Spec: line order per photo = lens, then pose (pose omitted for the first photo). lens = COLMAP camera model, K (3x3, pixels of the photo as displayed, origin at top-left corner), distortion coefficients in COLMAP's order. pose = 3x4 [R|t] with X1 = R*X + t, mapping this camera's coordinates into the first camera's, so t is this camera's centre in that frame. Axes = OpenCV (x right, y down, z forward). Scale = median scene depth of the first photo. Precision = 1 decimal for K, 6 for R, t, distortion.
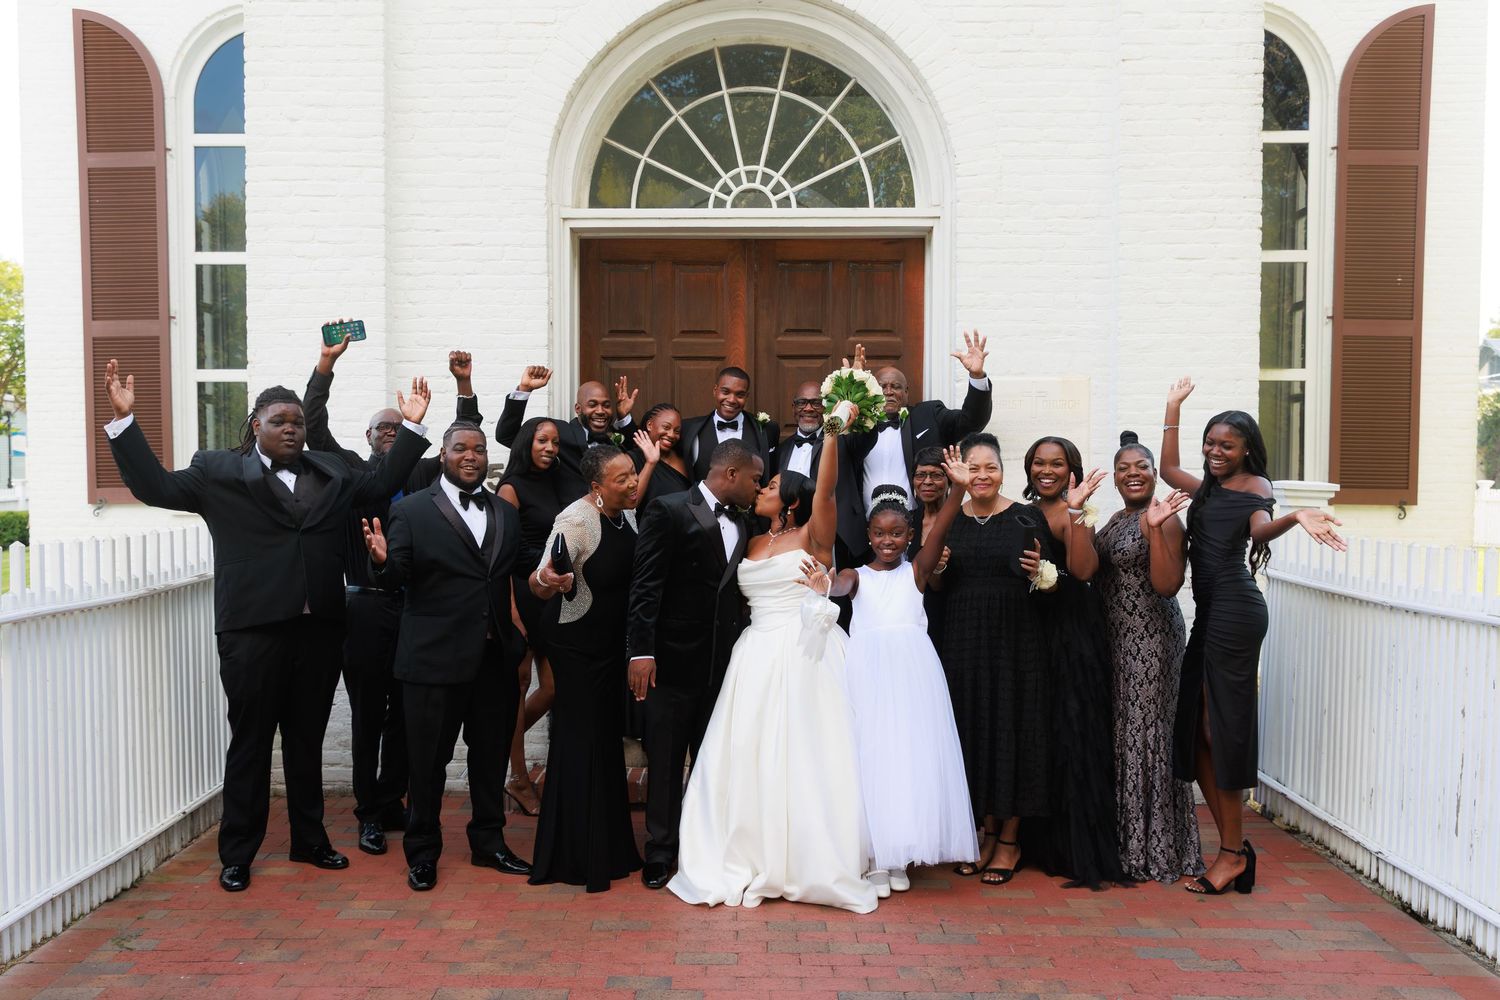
lens RADIAL K [[1343.9, 0, 739.0], [0, 1343.9, 521.0], [0, 0, 1]] dist [0.006328, 0.003203]
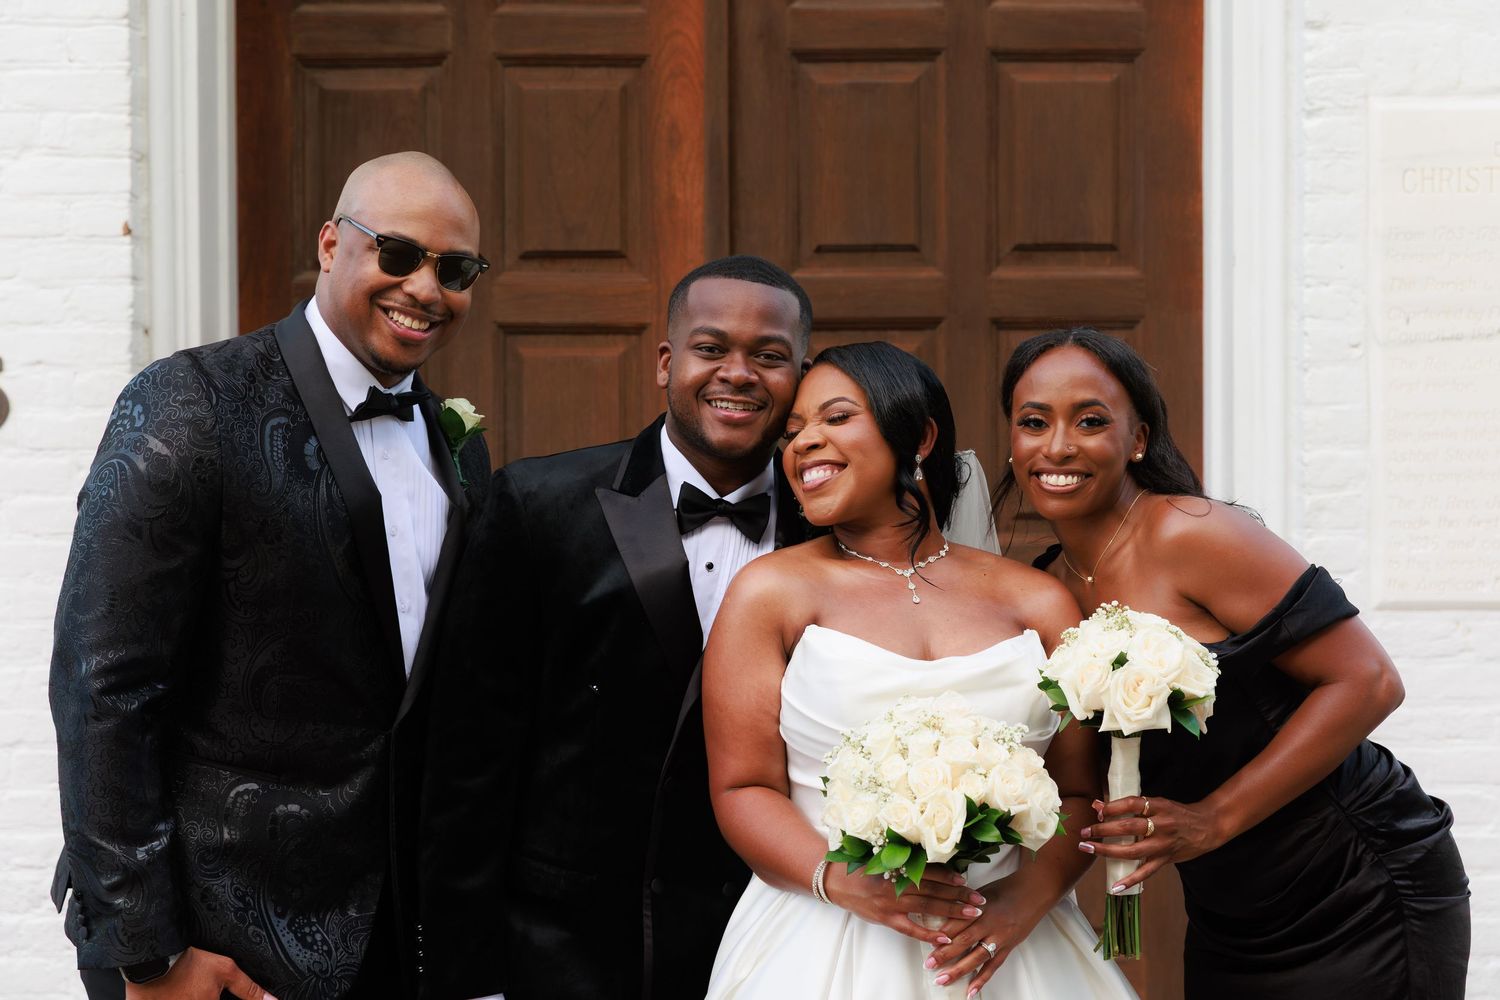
lens RADIAL K [[2731.0, 0, 761.1], [0, 2731.0, 486.1], [0, 0, 1]] dist [-0.005743, 0.148838]
pose [[0.999933, -0.005562, 0.010178, 0.012898], [0.005655, 0.999942, -0.009180, -0.001847], [-0.010126, 0.009237, 0.999906, 0.294679]]
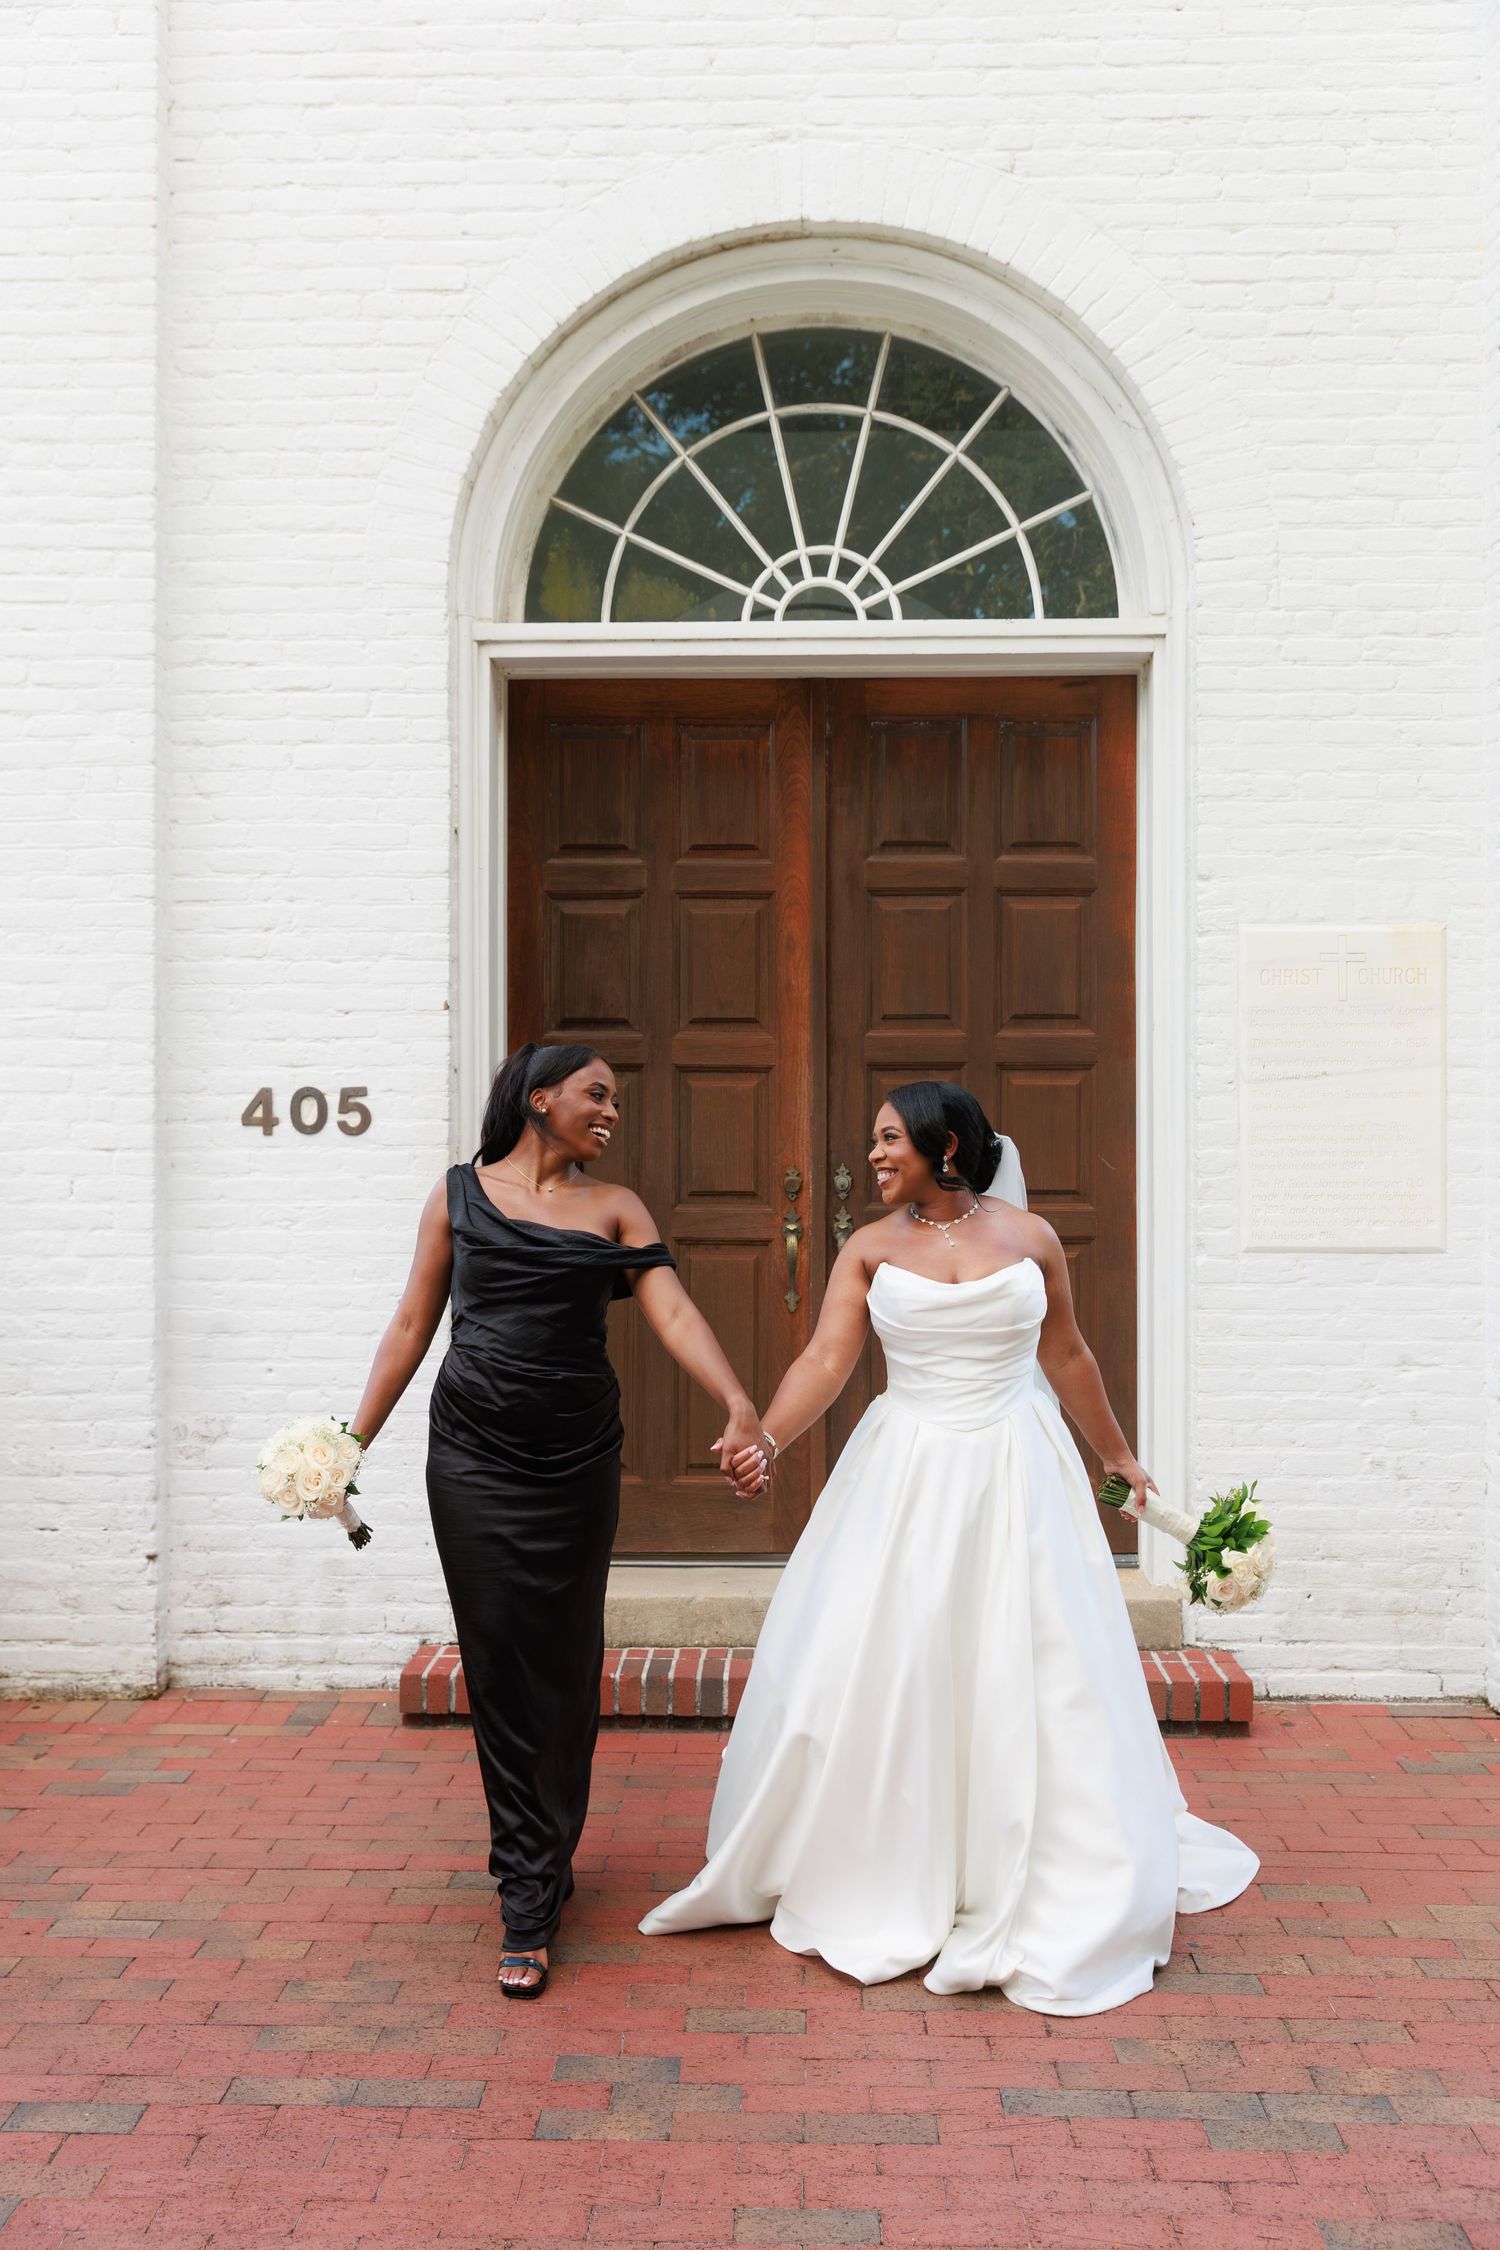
lens RADIAL K [[2347.6, 0, 740.5], [0, 2347.6, 1121.2], [0, 0, 1]] dist [-0.008559, 0.028007]
pose [[0.999829, -0.001405, -0.018448, -0.006109], [0.000742, 0.999354, -0.035921, 0.005657], [0.018486, 0.035901, 0.999184, 0.050884]]
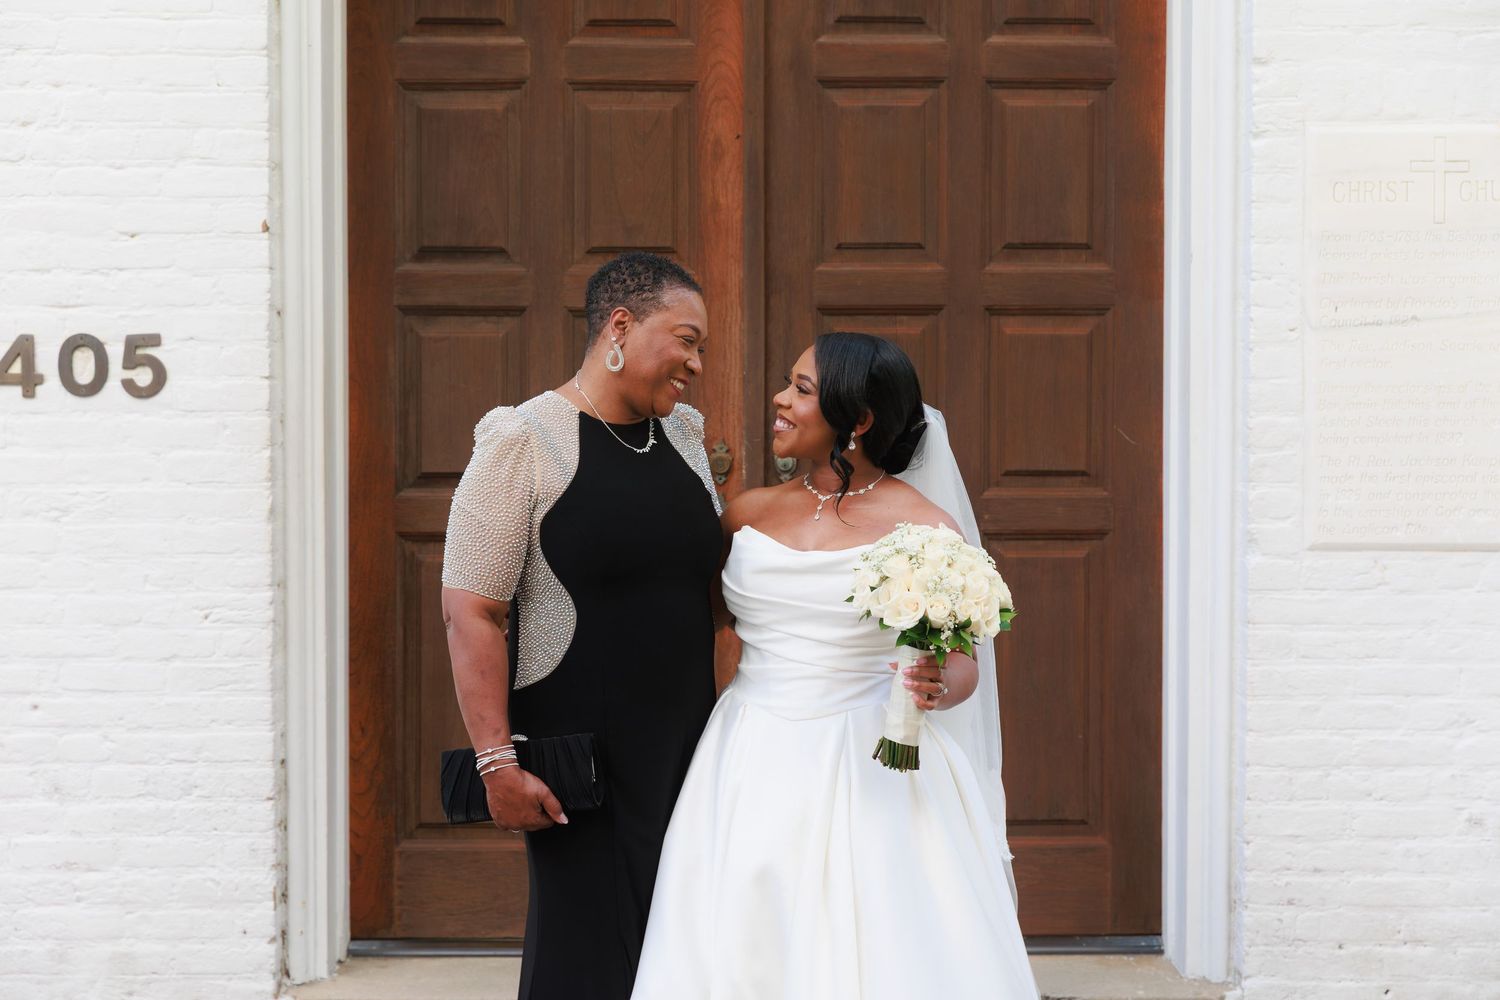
lens RADIAL K [[2623.9, 0, 733.3], [0, 2623.9, 519.0], [0, 0, 1]] dist [-0.001128, 0.075814]
pose [[0.999757, -0.001783, 0.021984, -0.017251], [0.001615, 0.999969, 0.007658, 0.008391], [-0.021997, -0.007620, 0.999729, 0.189685]]
